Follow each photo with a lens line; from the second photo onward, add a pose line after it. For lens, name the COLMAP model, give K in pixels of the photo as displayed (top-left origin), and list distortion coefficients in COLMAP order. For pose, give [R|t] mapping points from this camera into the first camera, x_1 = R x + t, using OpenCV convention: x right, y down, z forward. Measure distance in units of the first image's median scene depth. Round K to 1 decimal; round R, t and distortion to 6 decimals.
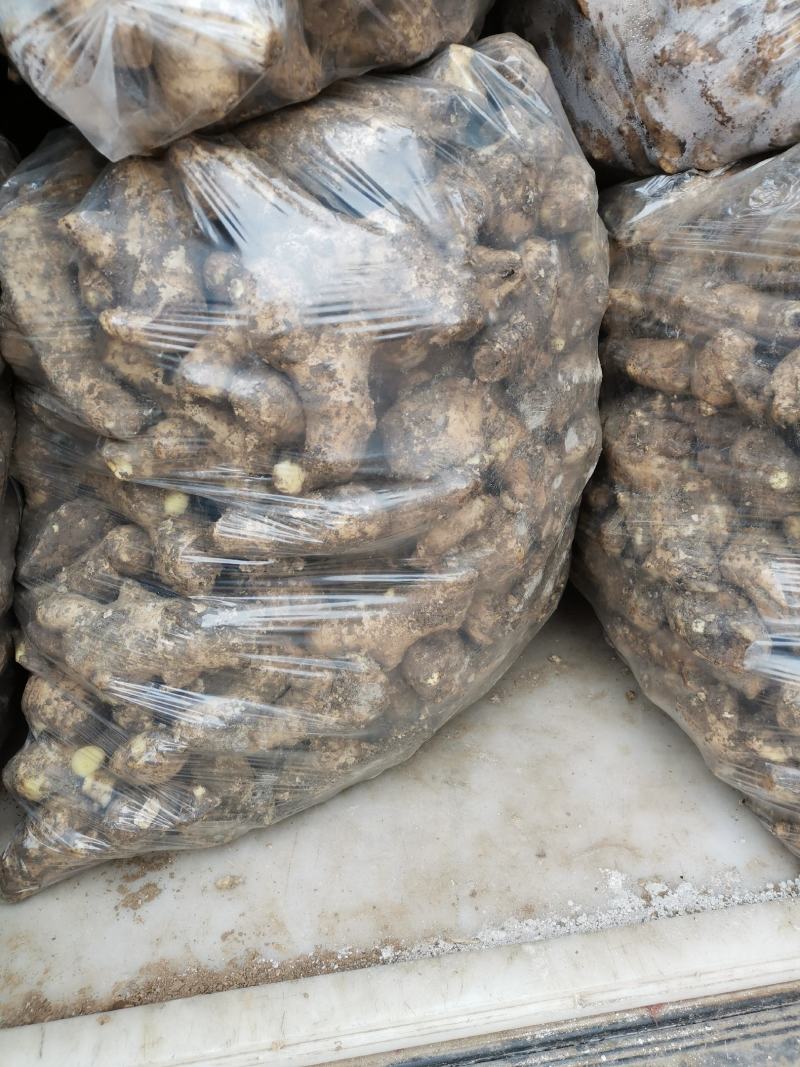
lens RADIAL K [[795.1, 0, 402.2], [0, 795.1, 539.7], [0, 0, 1]] dist [0.011199, 0.000877]
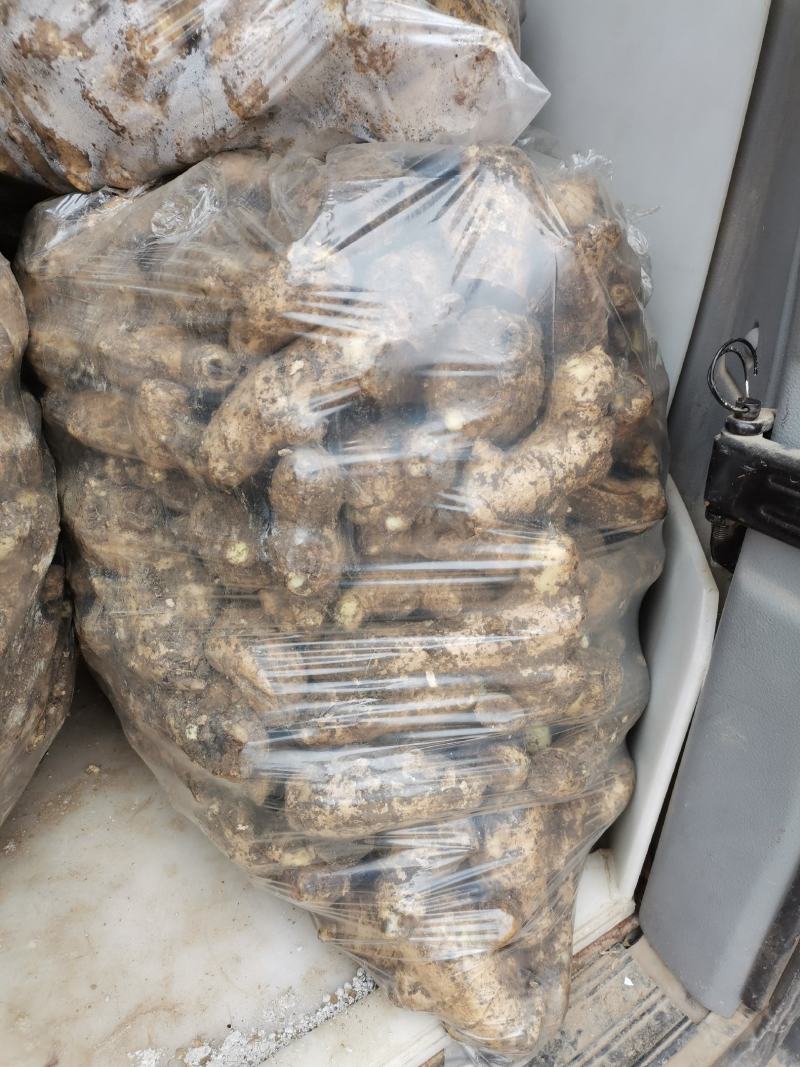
lens RADIAL K [[795.1, 0, 402.2], [0, 795.1, 539.7], [0, 0, 1]] dist [0.011199, 0.000877]
pose [[0.903955, -0.154952, 0.398567, 0.269961], [0.162093, 0.986647, 0.015952, -0.067436], [-0.395716, 0.050185, 0.917001, 0.138630]]
